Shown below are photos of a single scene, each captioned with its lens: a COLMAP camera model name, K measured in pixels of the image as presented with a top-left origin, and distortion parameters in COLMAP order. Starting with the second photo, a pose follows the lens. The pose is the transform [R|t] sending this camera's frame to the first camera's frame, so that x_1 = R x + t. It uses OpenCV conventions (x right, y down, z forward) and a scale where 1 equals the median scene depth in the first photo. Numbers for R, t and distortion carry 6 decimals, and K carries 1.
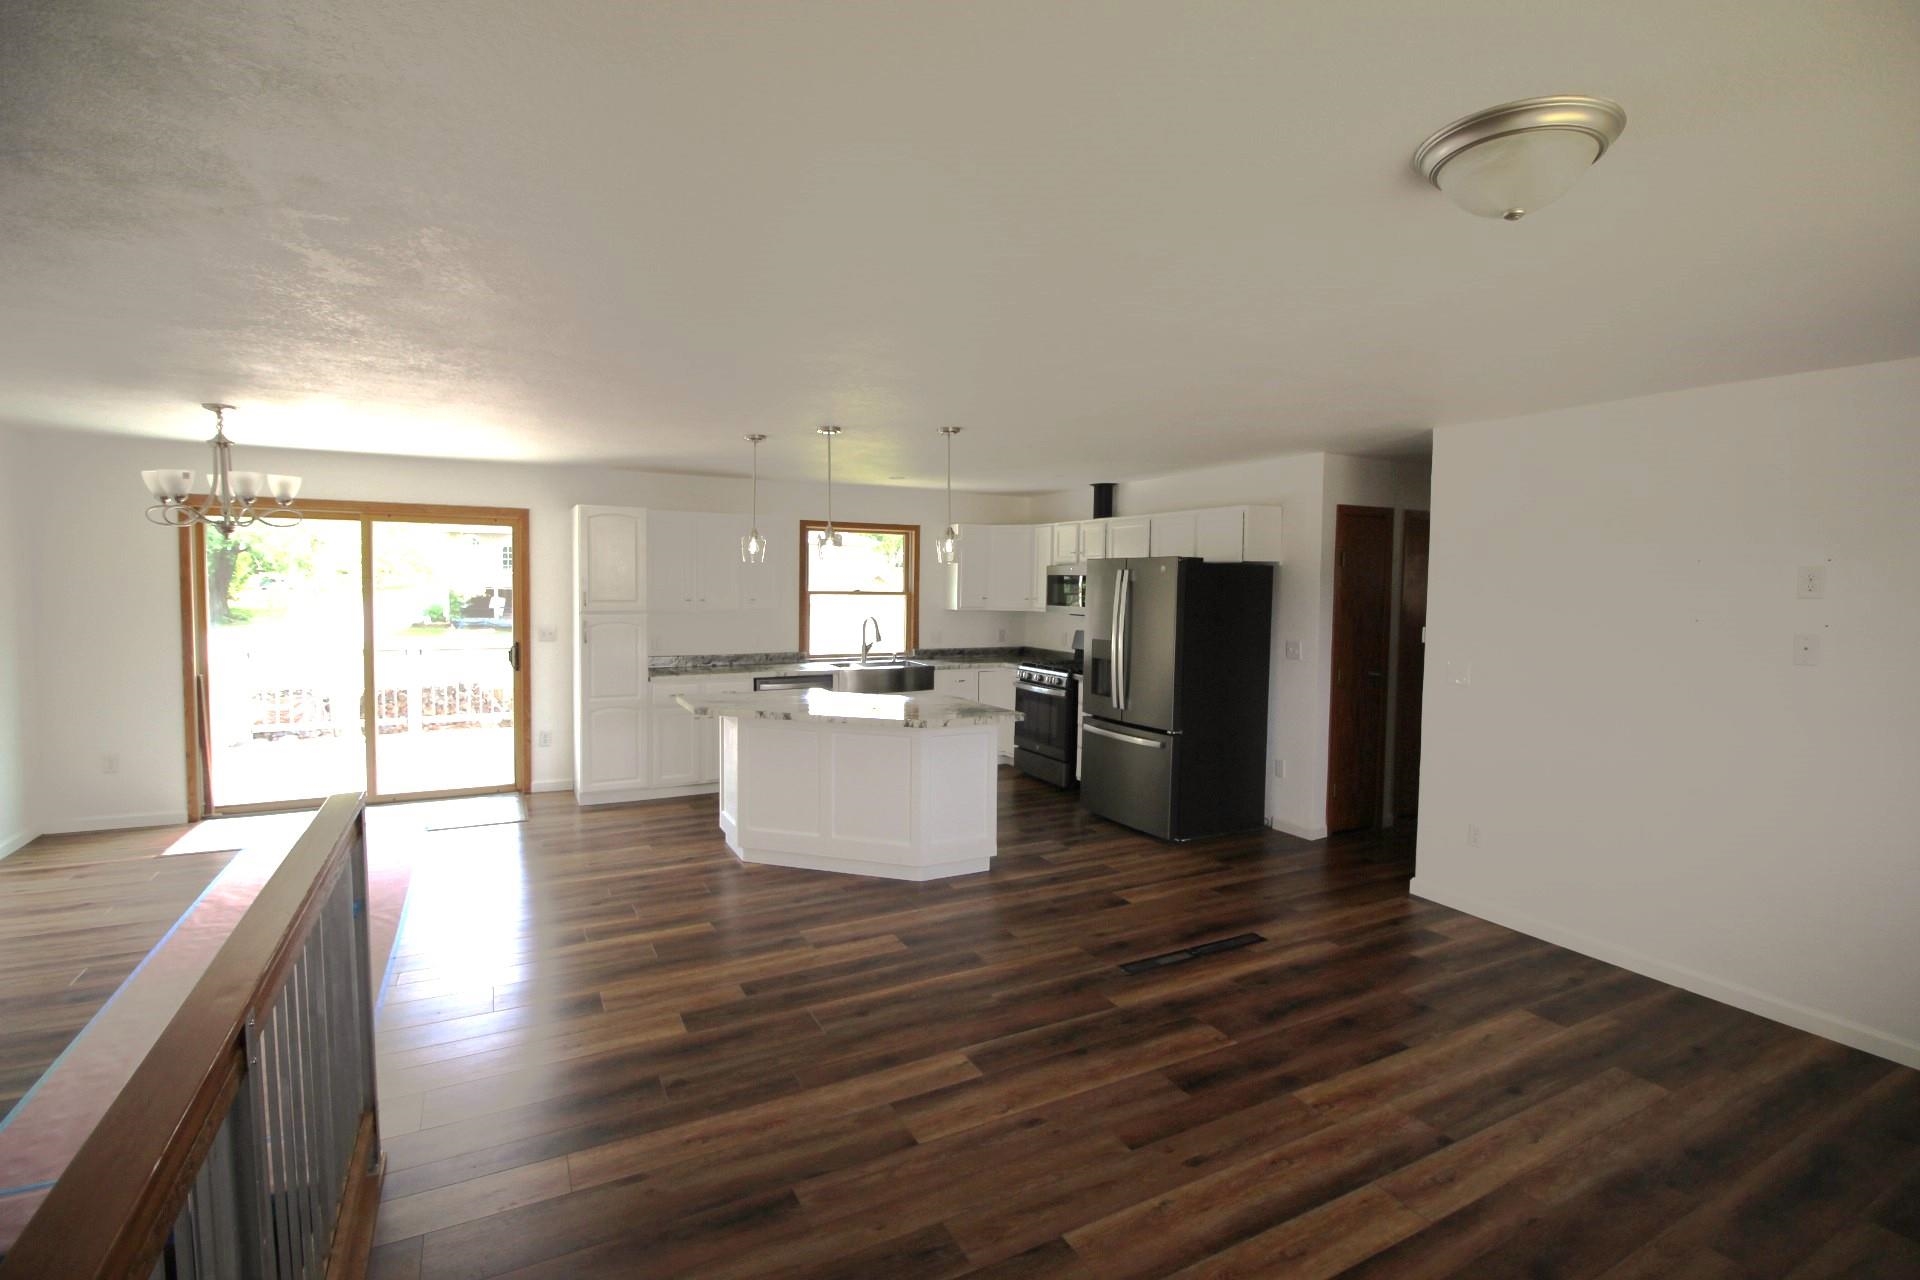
lens RADIAL K [[888.5, 0, 967.4], [0, 888.5, 630.1], [0, 0, 1]] dist [-0.000112, -0.013661]
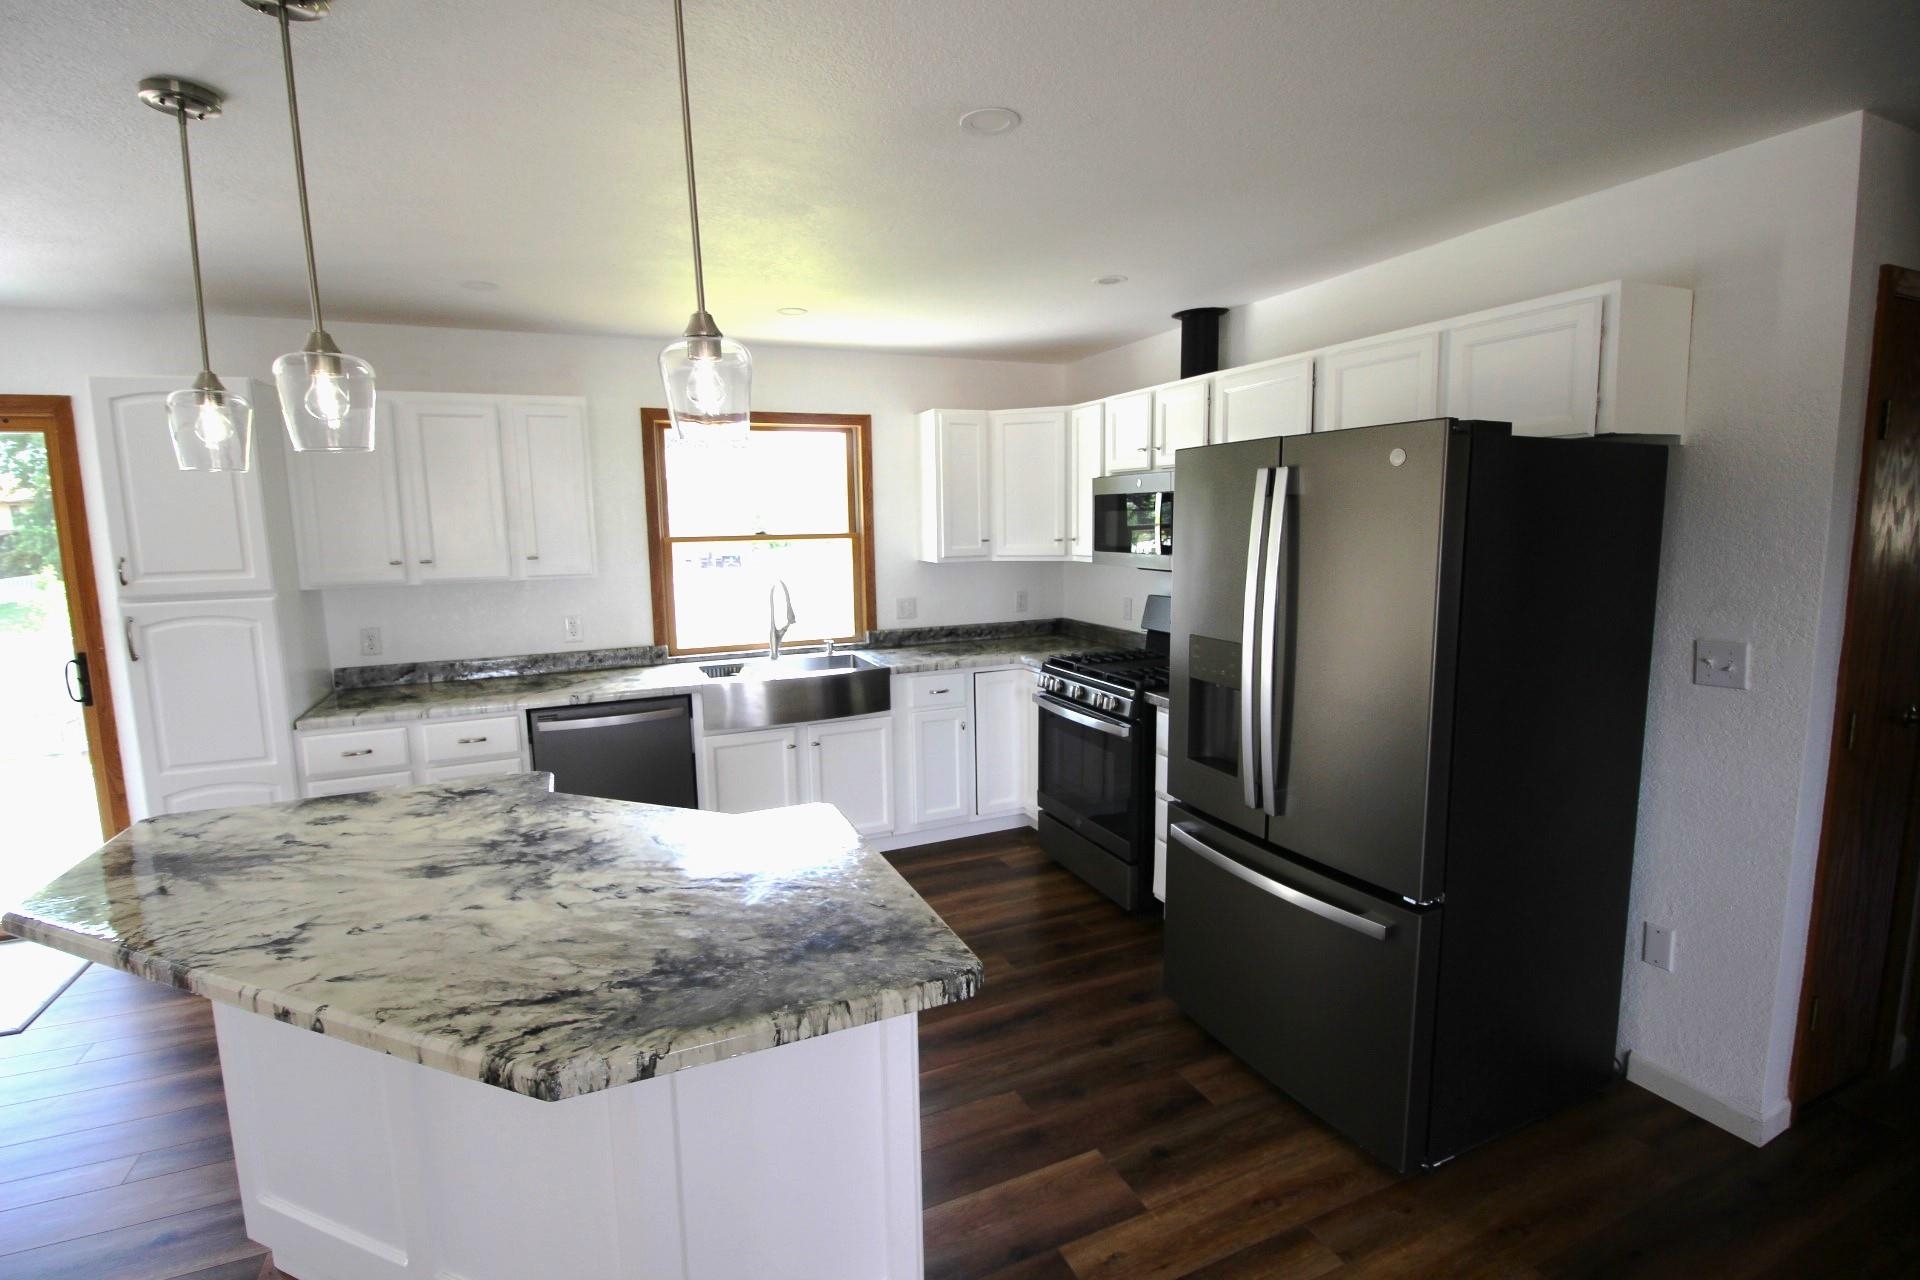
lens RADIAL K [[888.5, 0, 967.4], [0, 888.5, 630.1], [0, 0, 1]] dist [-0.000112, -0.013661]
pose [[0.996970, -0.019296, -0.075355, 0.060278], [0.024794, 0.997044, 0.072727, -0.024551], [0.073729, -0.074375, 0.994501, 0.522485]]
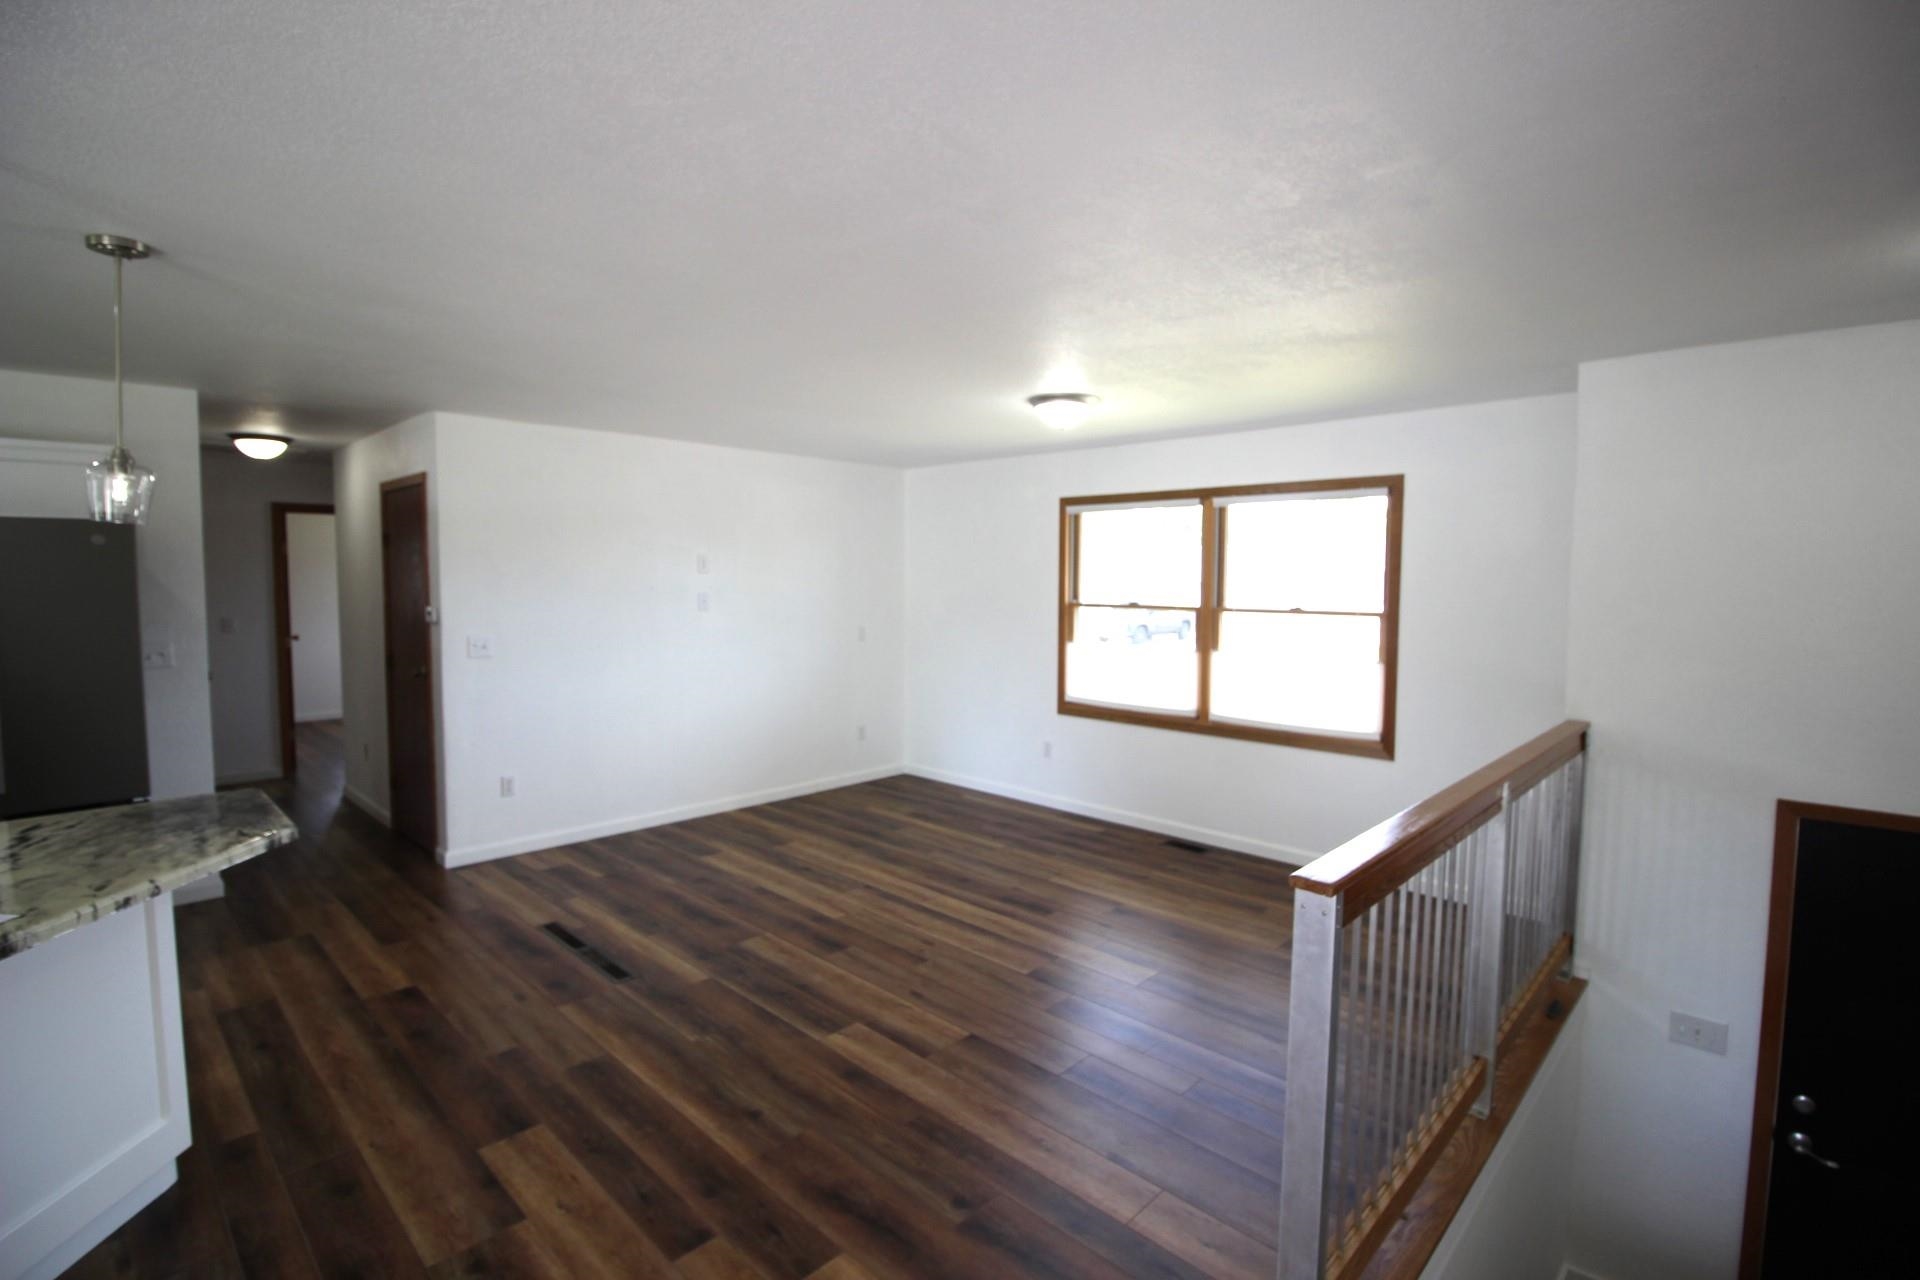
lens RADIAL K [[888.5, 0, 967.4], [0, 888.5, 630.1], [0, 0, 1]] dist [-0.000112, -0.013661]
pose [[-0.313750, -0.072241, 0.946753, -0.450632], [0.045777, 0.994791, 0.091077, -0.028846], [-0.948401, 0.071915, -0.308809, 0.524029]]
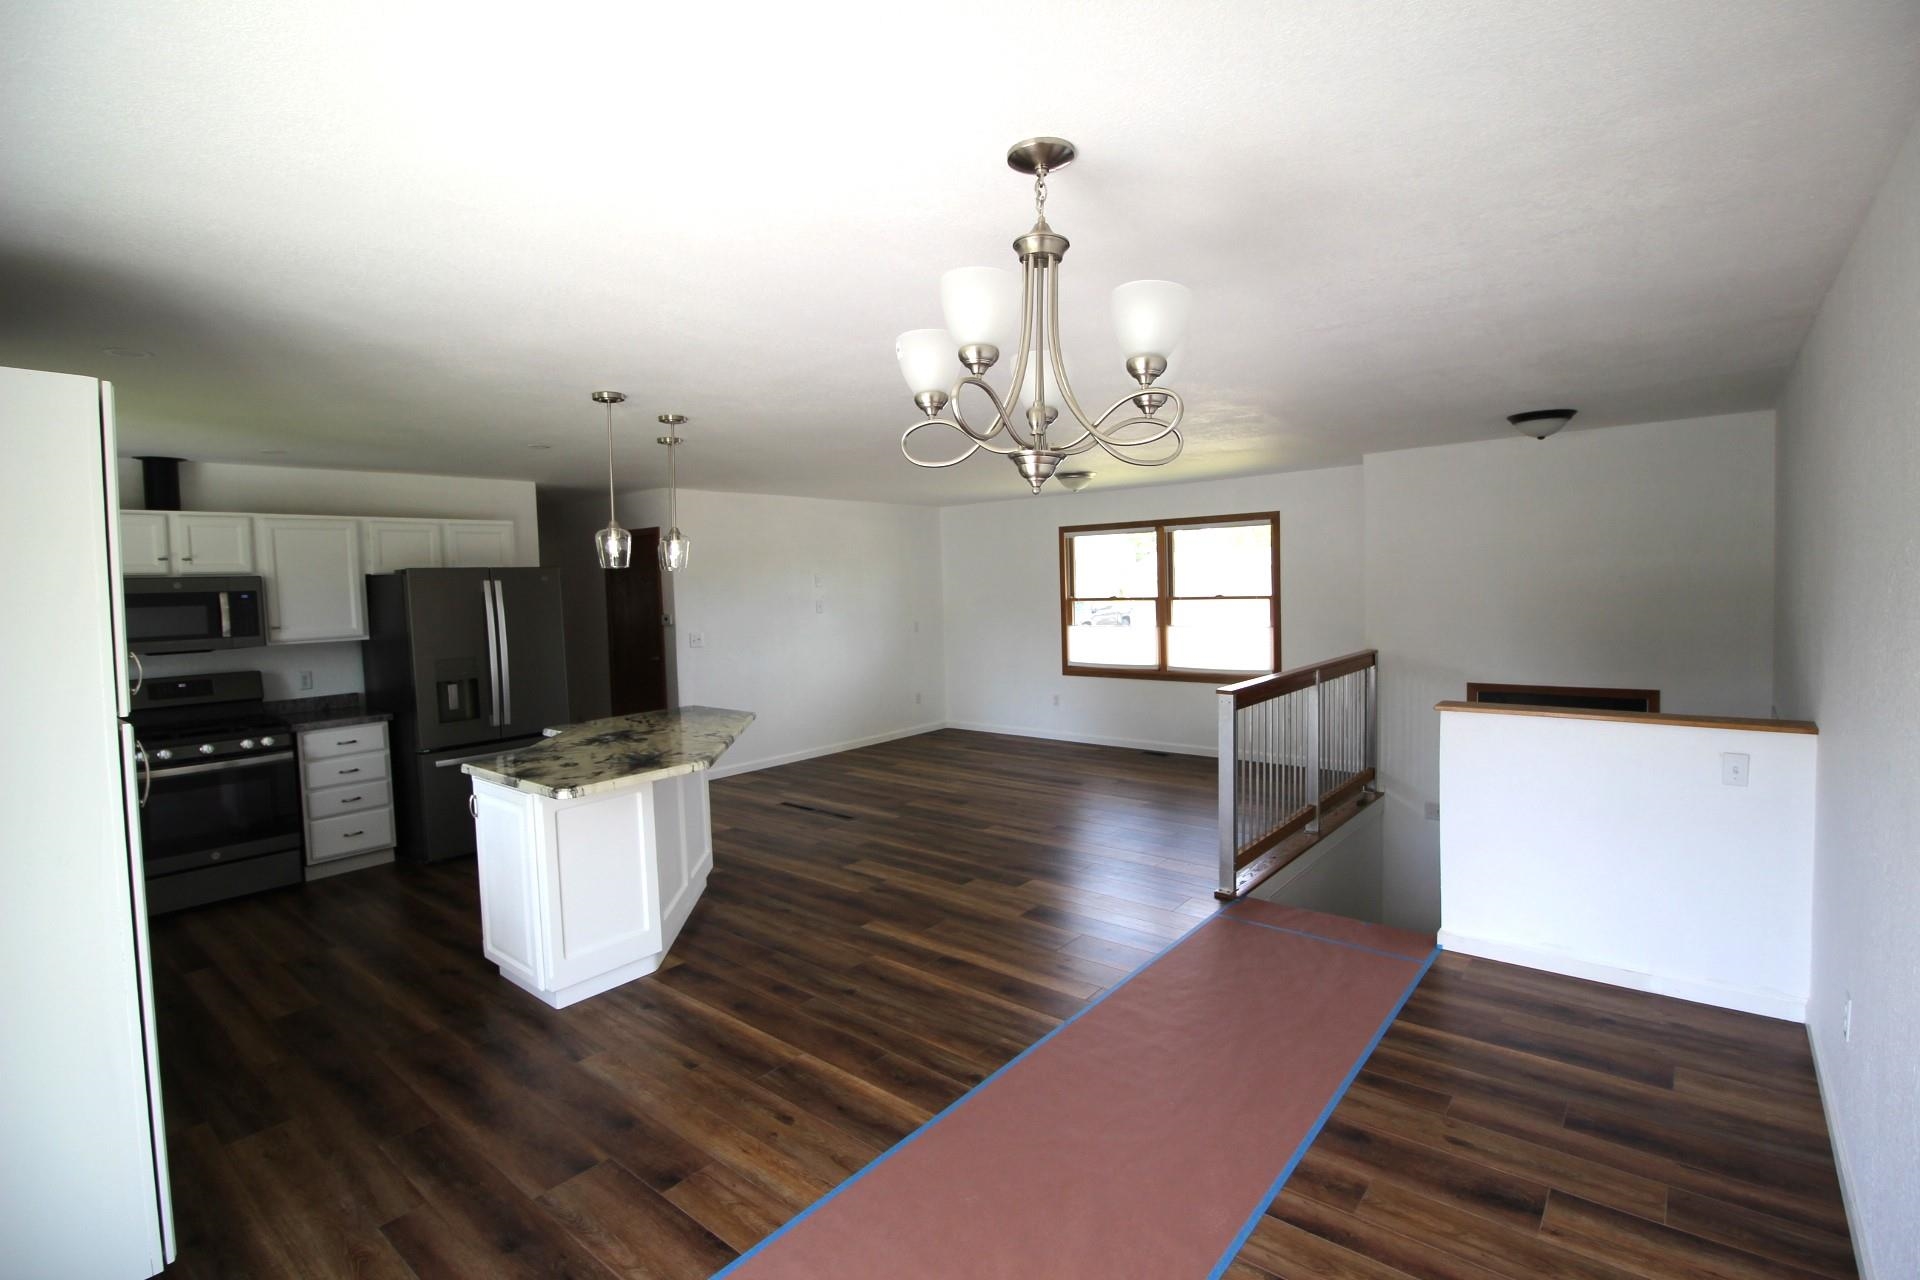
lens RADIAL K [[888.5, 0, 967.4], [0, 888.5, 630.1], [0, 0, 1]] dist [-0.000112, -0.013661]
pose [[-0.382291, -0.052116, 0.922571, -0.793573], [0.078137, 0.993009, 0.088473, -0.051592], [-0.920732, 0.105909, -0.375547, 0.786712]]
